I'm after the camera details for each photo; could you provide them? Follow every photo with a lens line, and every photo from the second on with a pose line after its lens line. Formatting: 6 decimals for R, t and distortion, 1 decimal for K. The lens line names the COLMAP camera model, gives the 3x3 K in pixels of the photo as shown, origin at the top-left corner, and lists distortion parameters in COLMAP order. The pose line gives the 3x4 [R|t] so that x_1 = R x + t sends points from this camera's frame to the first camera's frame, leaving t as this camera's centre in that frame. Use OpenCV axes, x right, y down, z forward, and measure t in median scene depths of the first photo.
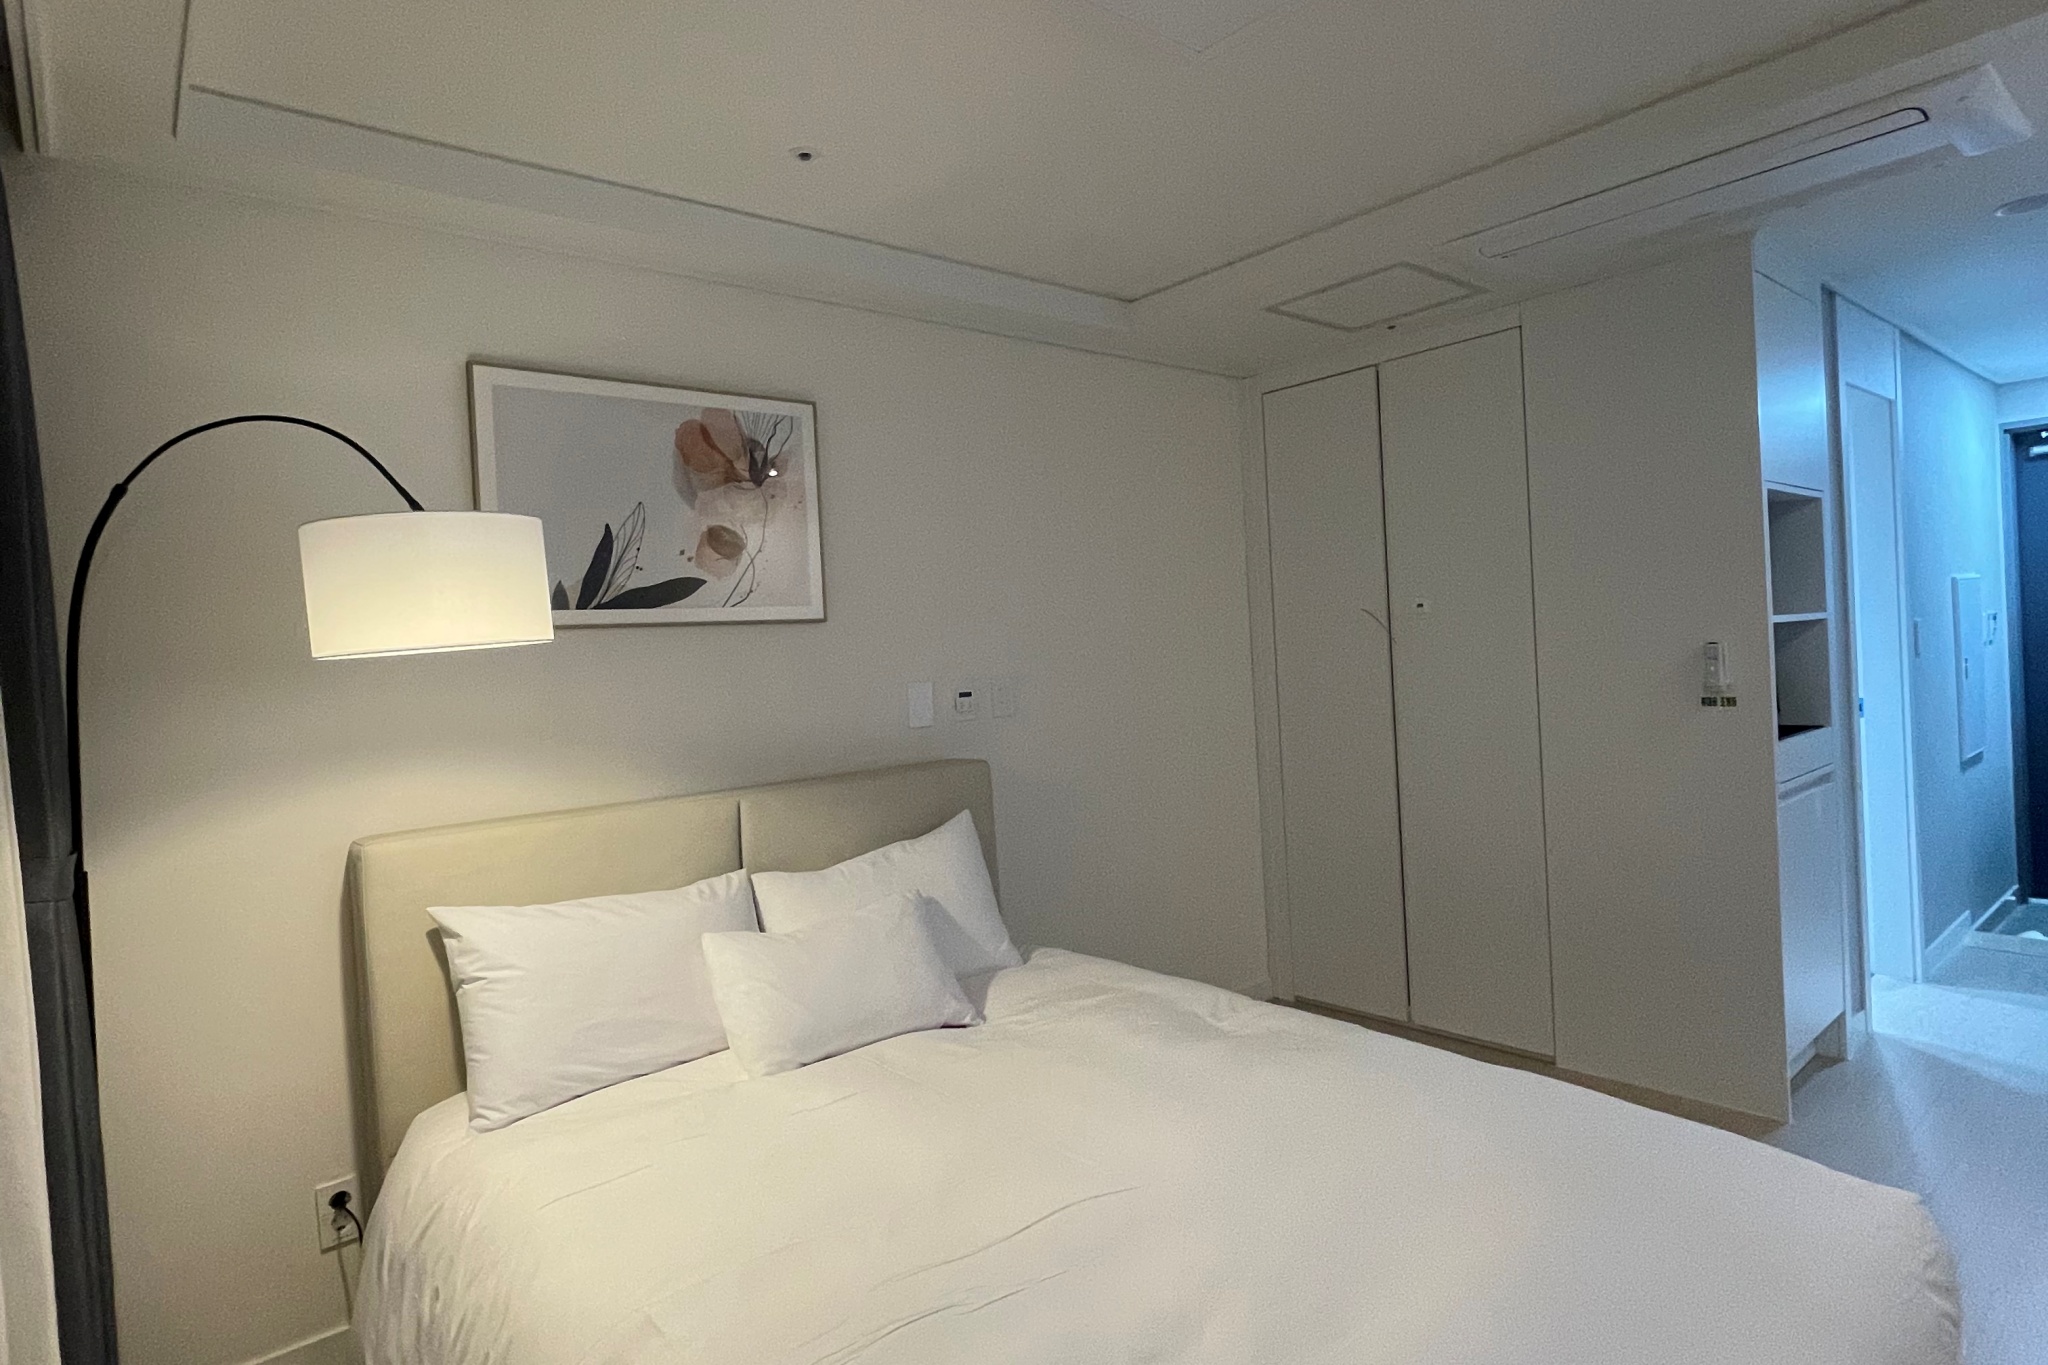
lens RADIAL K [[1091.3, 0, 1032.1], [0, 1091.3, 679.7], [0, 0, 1]] dist [-0.012779, 0.004339]
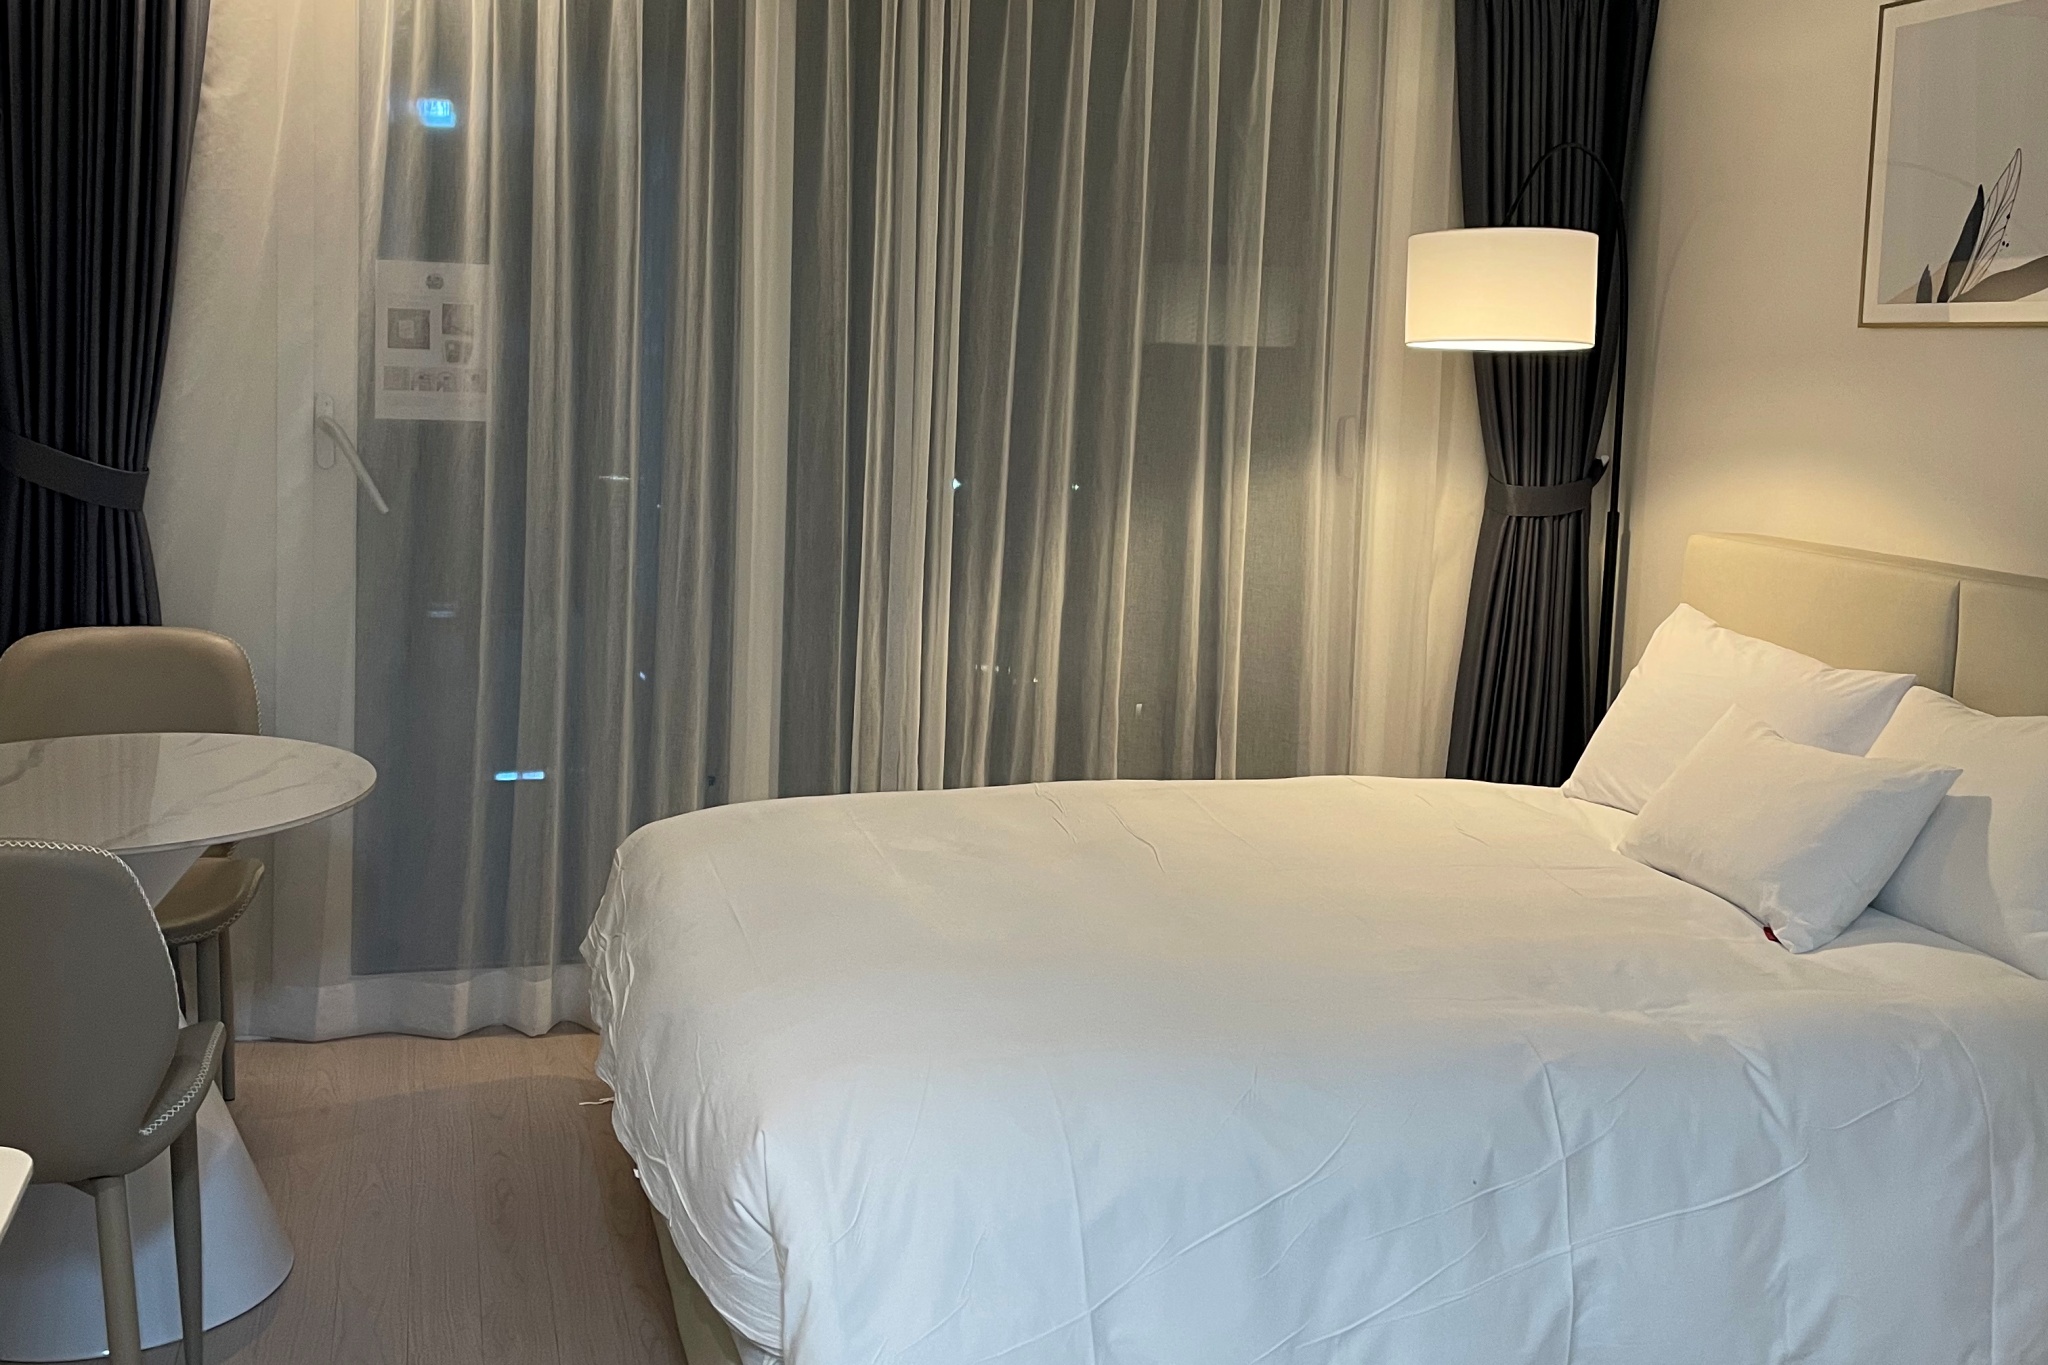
lens RADIAL K [[2045.6, 0, 1035.4], [0, 2045.6, 525.8], [0, 0, 1]] dist [0.053307, 0.000000]
pose [[-0.393437, 0.114266, -0.912223, 1.145550], [-0.040393, 0.989139, 0.141322, -0.087094], [0.918464, 0.092449, -0.384549, 0.967764]]
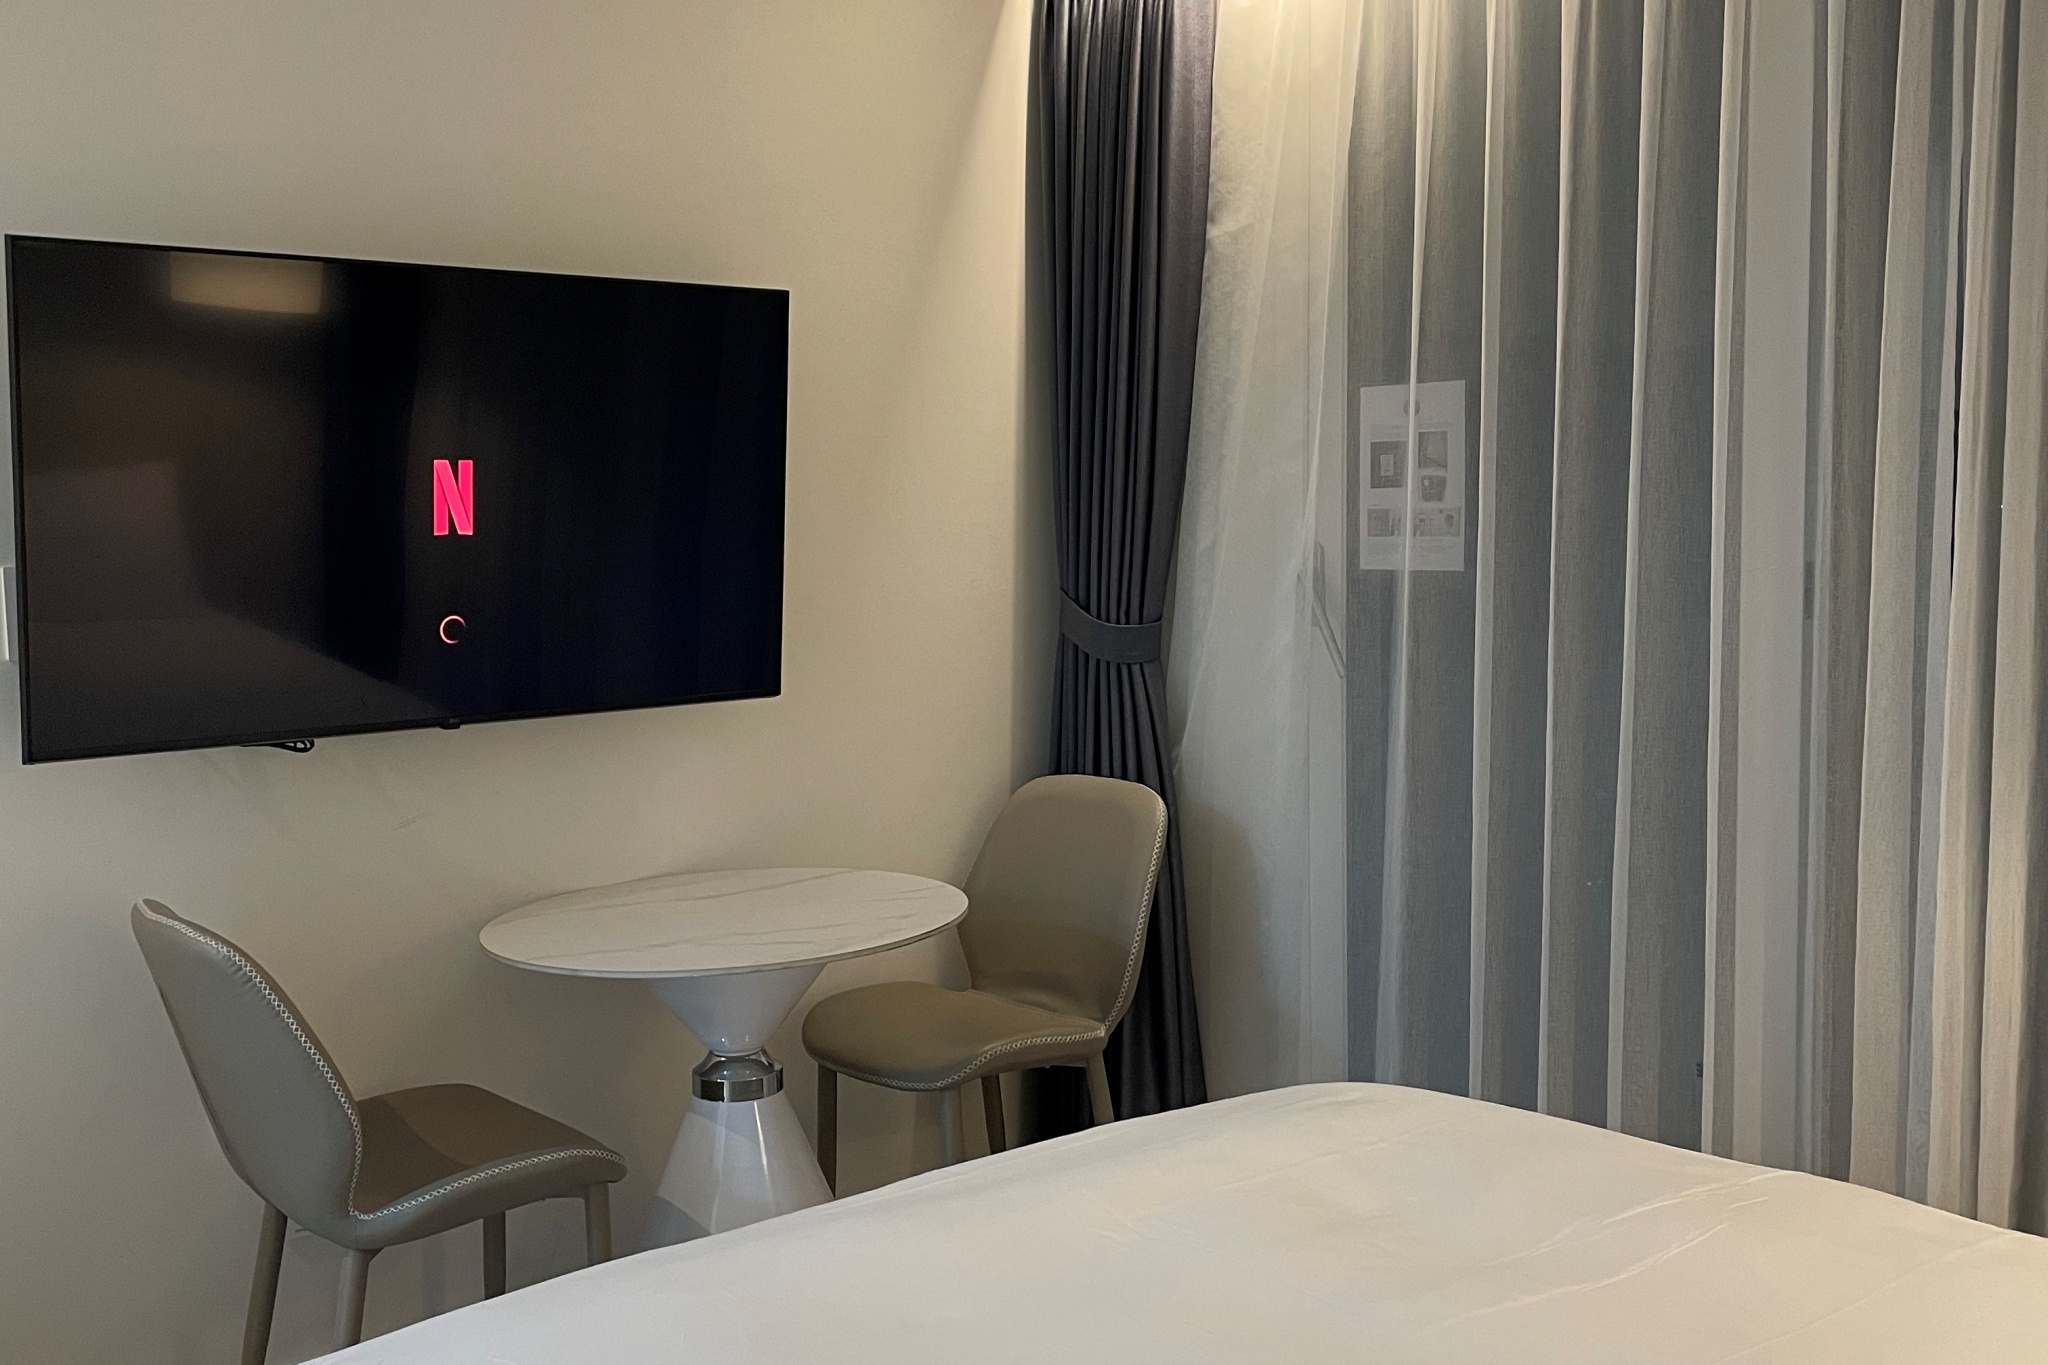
lens RADIAL K [[2045.6, 0, 1057.0], [0, 2045.6, 694.3], [0, 0, 1]] dist [0.053307, 0.000000]
pose [[-0.997255, 0.071158, -0.020476, 0.167987], [0.068080, 0.989900, 0.124350, -0.029512], [0.029118, 0.122615, -0.992027, 1.252755]]
